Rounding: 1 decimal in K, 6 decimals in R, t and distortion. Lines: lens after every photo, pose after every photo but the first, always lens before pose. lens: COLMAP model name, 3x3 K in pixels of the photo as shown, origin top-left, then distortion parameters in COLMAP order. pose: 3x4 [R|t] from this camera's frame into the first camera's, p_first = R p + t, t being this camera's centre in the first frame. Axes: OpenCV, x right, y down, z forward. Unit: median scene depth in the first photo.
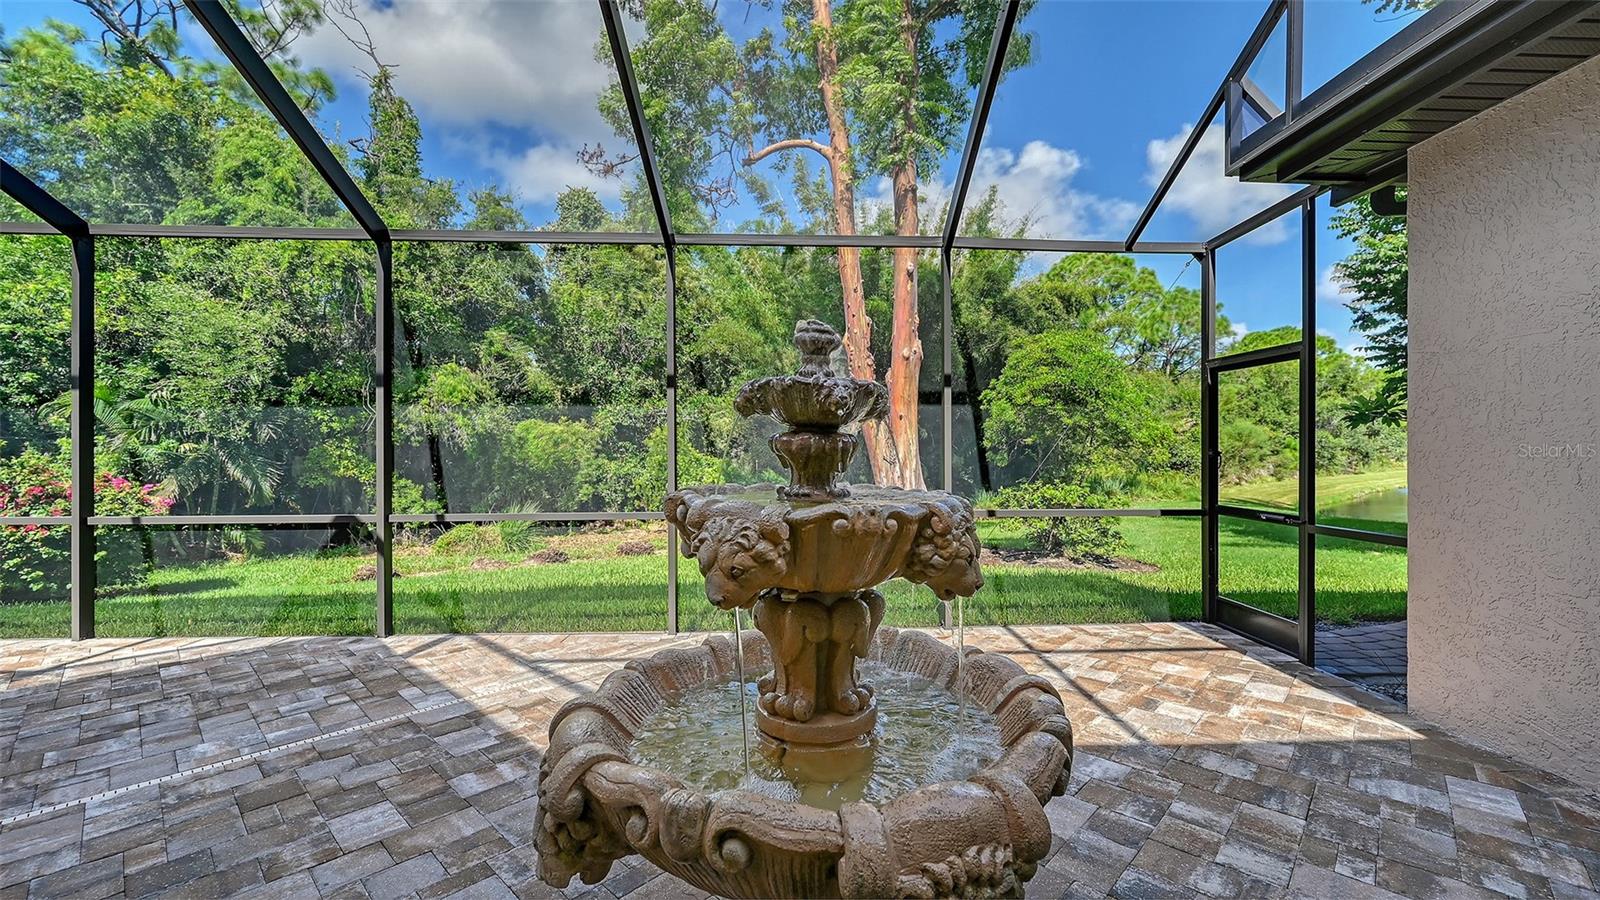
lens RADIAL K [[655.1, 0, 800.0], [0, 655.1, 450.0], [0, 0, 1]] dist [0.001026, 0.000037]
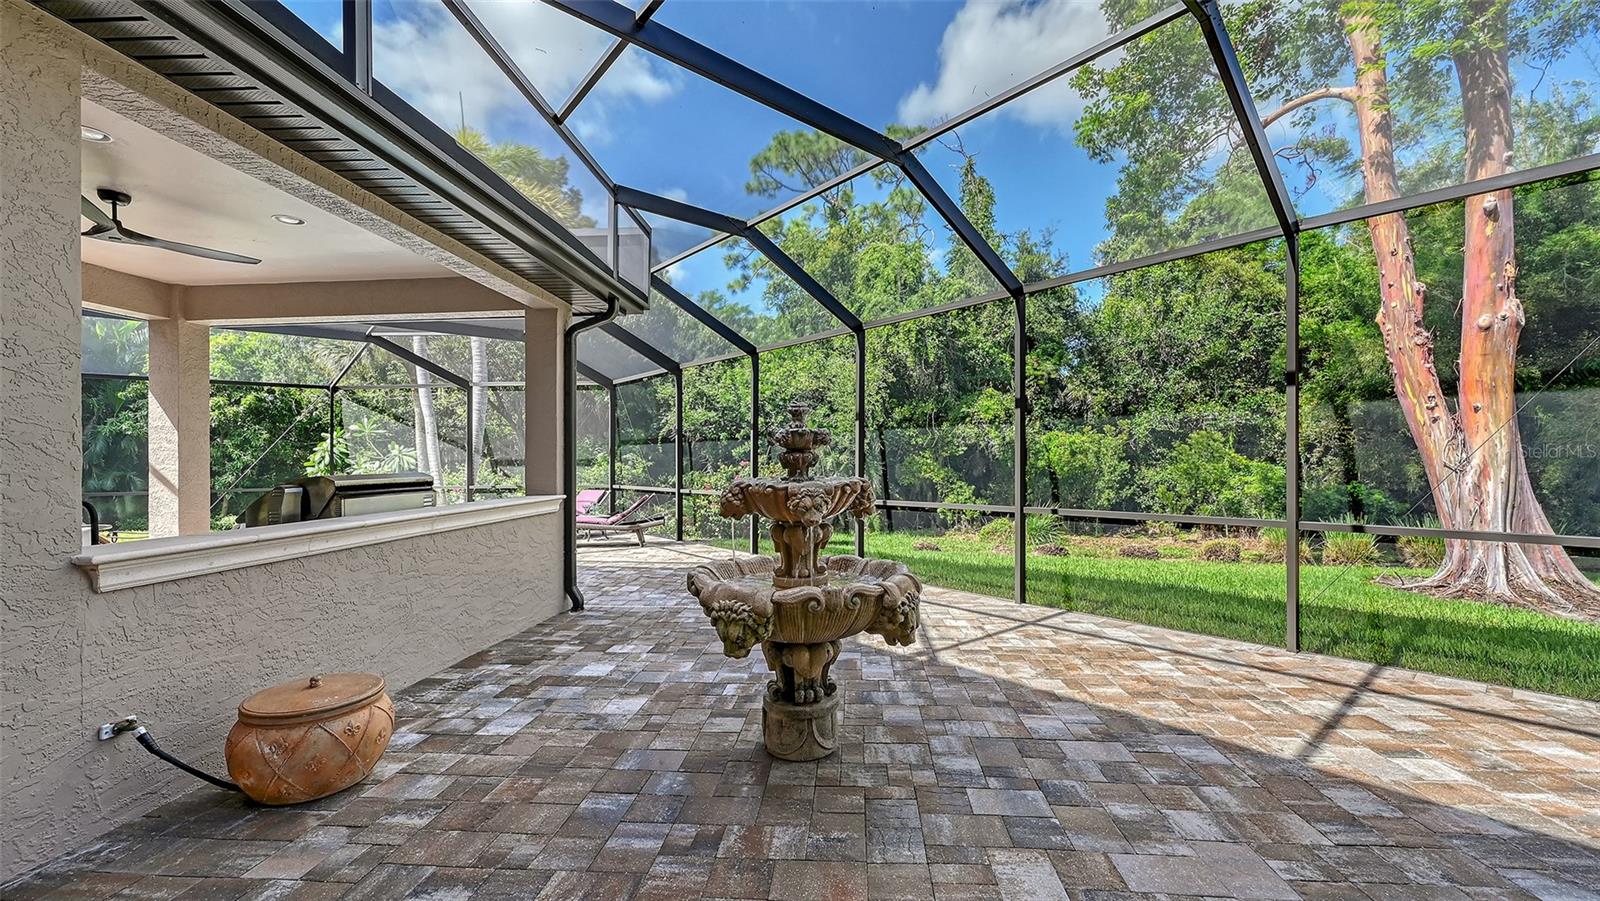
lens RADIAL K [[644.1, 0, 802.9], [0, 644.1, 463.0], [0, 0, 1]] dist [-0.000557, -0.000051]
pose [[0.609377, -0.002662, -0.792876, 0.265308], [0.011439, 0.999920, 0.005435, -0.001782], [0.792798, -0.012382, 0.609359, -0.046403]]
